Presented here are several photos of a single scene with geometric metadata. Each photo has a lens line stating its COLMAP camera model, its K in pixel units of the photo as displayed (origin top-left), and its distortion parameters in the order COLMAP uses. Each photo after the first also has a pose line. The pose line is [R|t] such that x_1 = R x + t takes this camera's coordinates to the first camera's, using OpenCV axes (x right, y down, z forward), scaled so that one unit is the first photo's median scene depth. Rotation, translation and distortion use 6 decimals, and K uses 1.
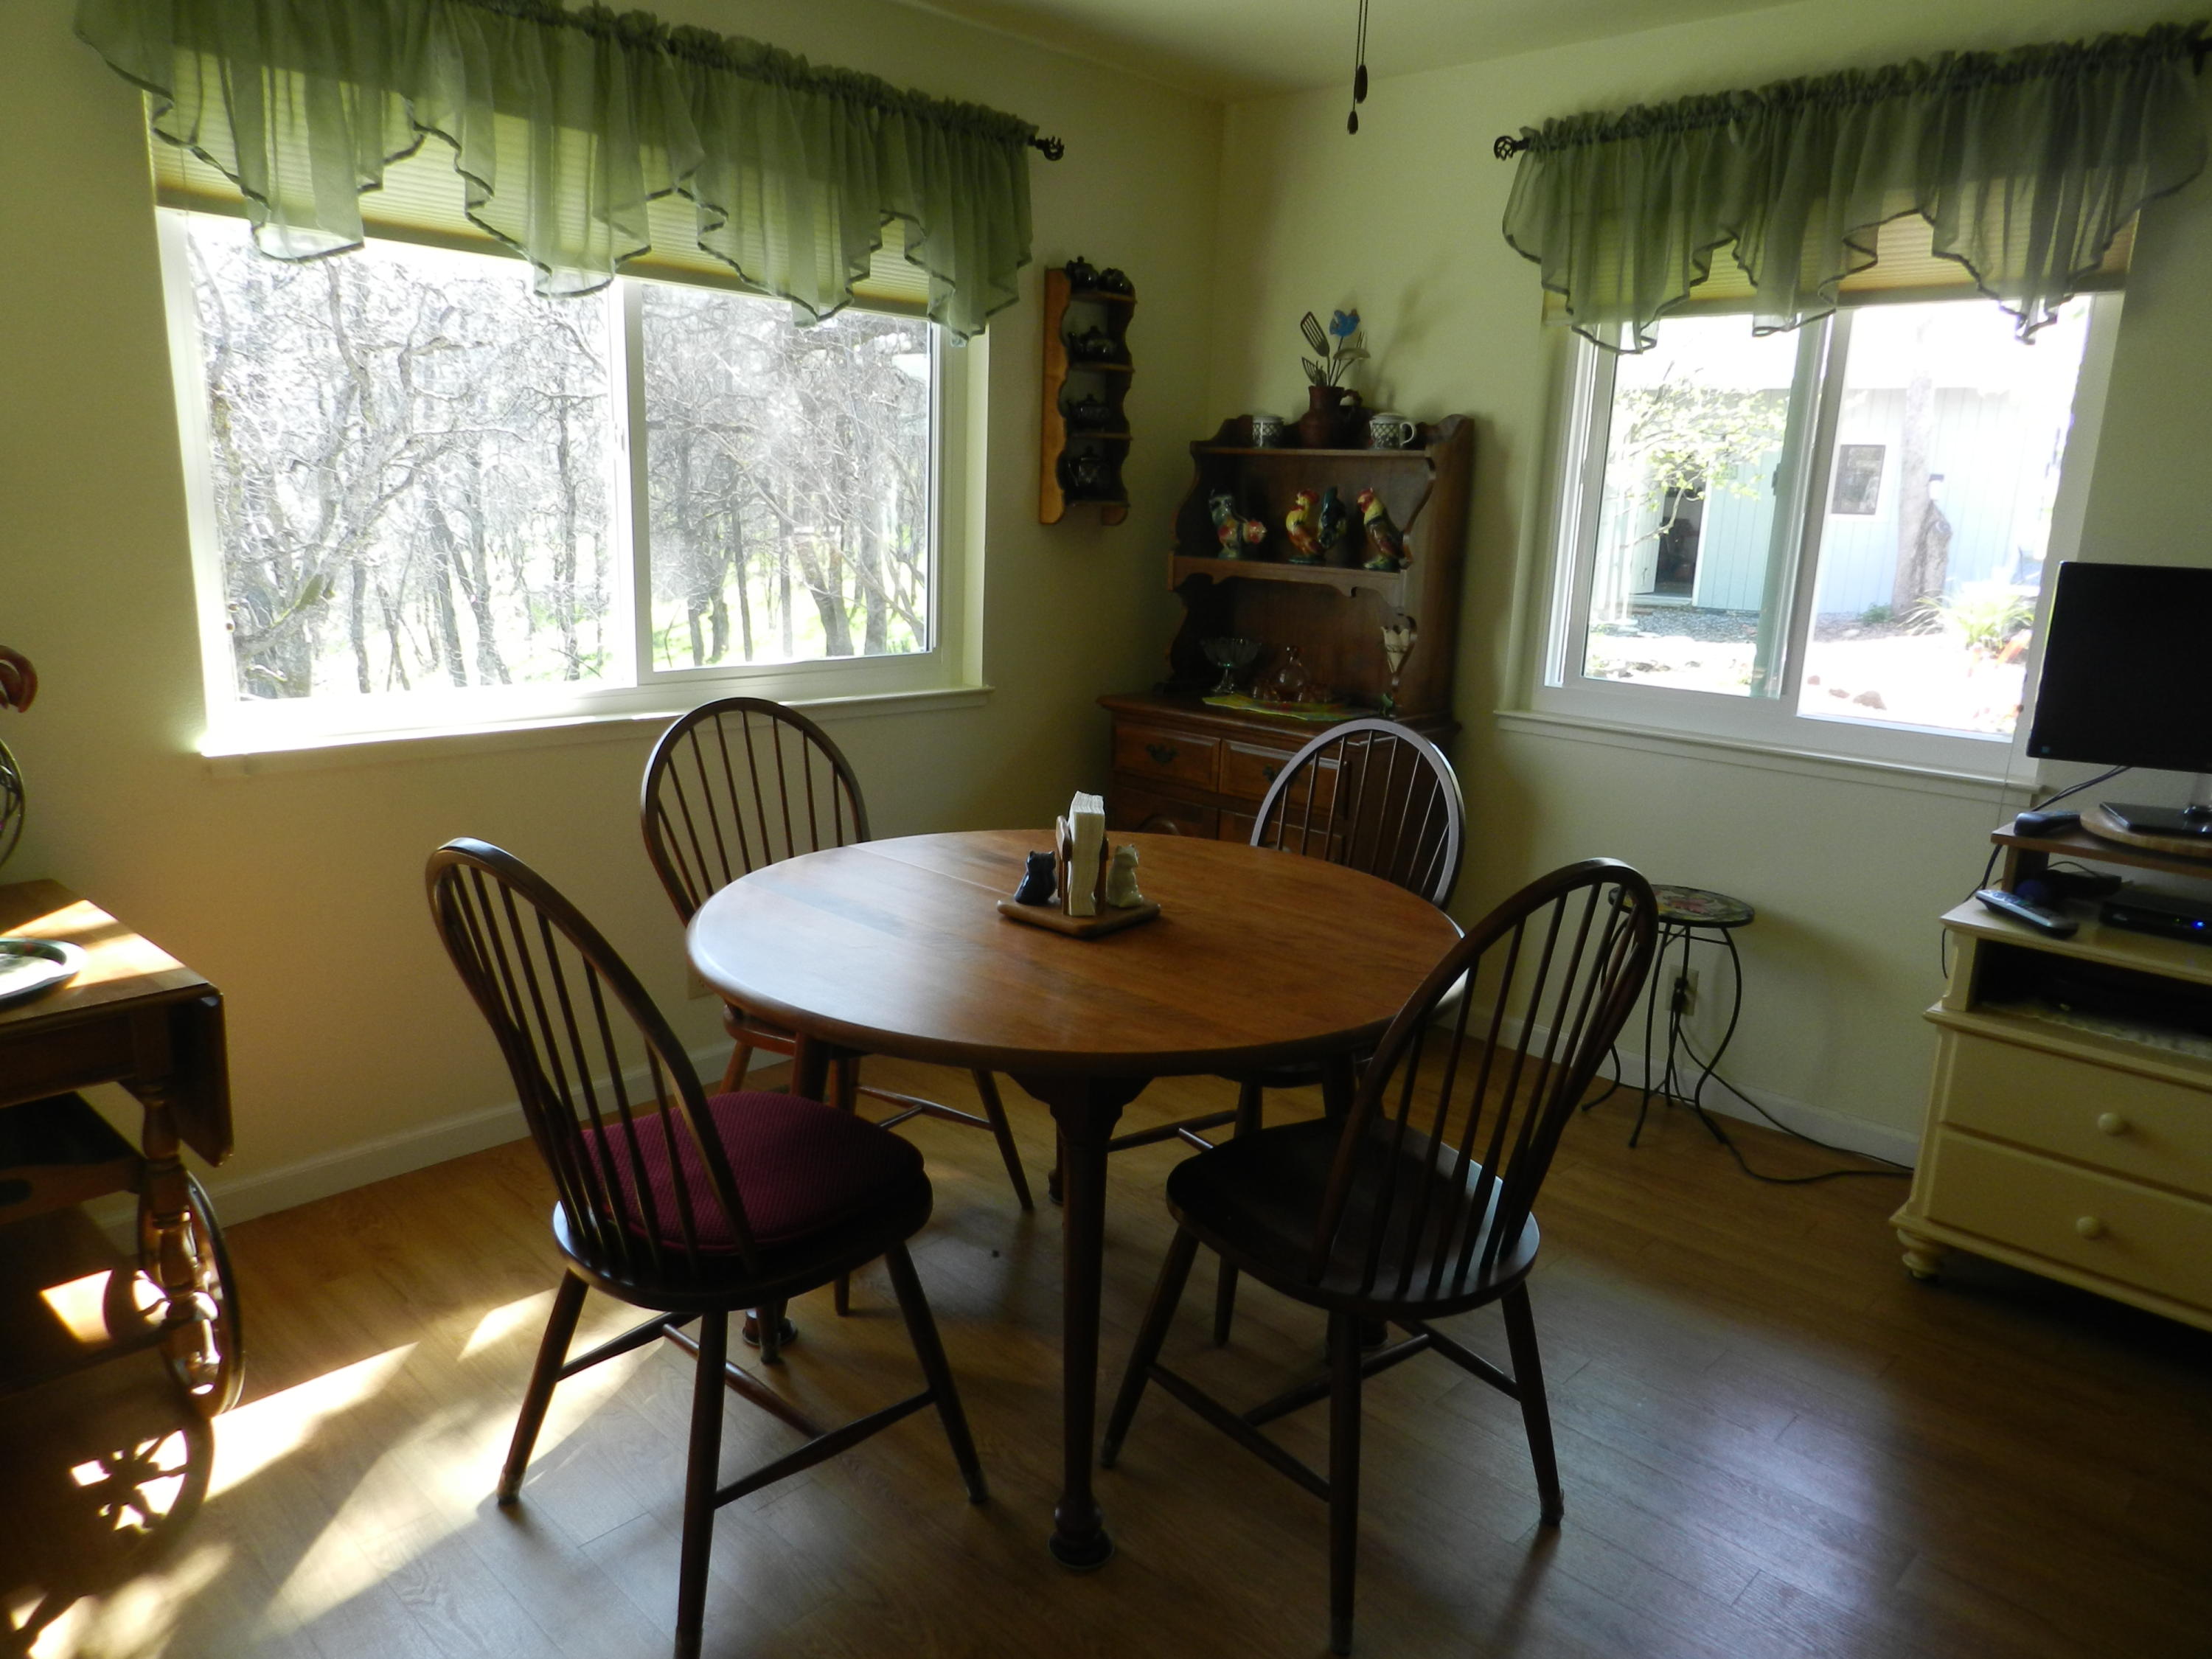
lens RADIAL K [[1504.1, 0, 1099.6], [0, 1504.1, 825.2], [0, 0, 1]] dist [0.026156, -0.008629]
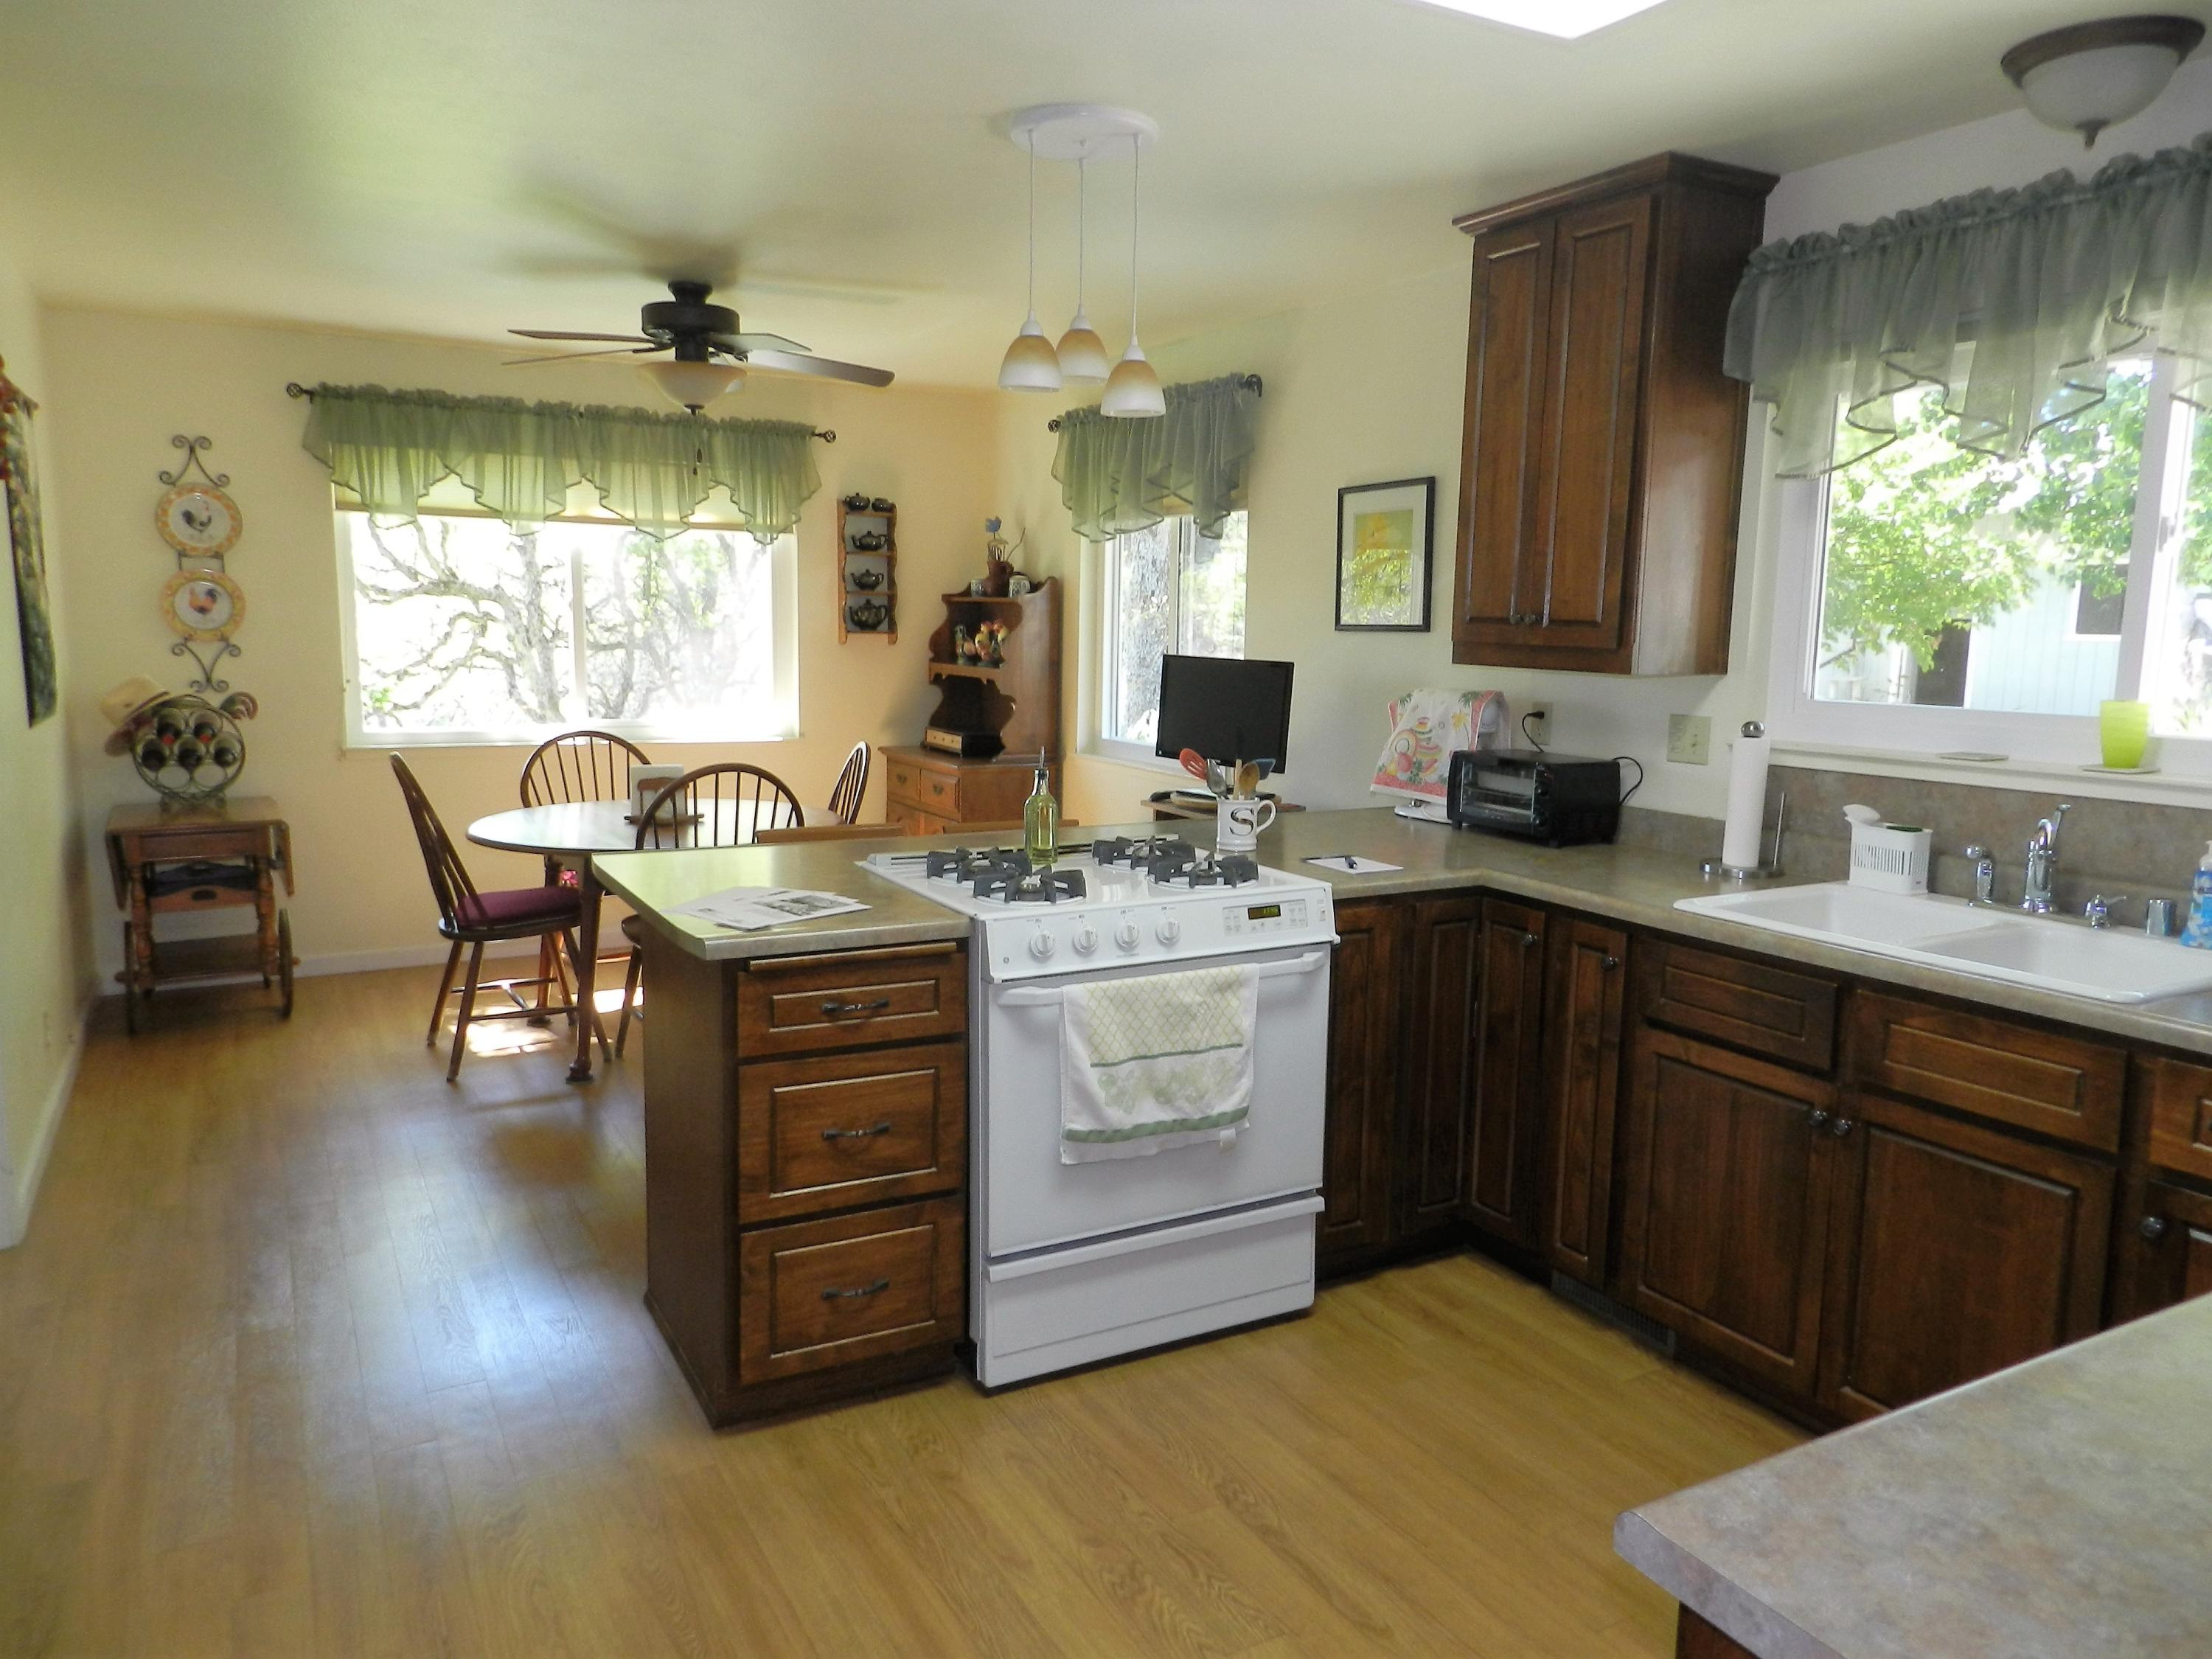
lens RADIAL K [[1504.1, 0, 1099.6], [0, 1504.1, 825.2], [0, 0, 1]] dist [0.026156, -0.008629]
pose [[0.961863, 0.018572, -0.272900, 0.814984], [-0.043371, 0.995426, -0.085122, 0.154667], [0.270071, 0.093711, 0.958269, -0.608900]]
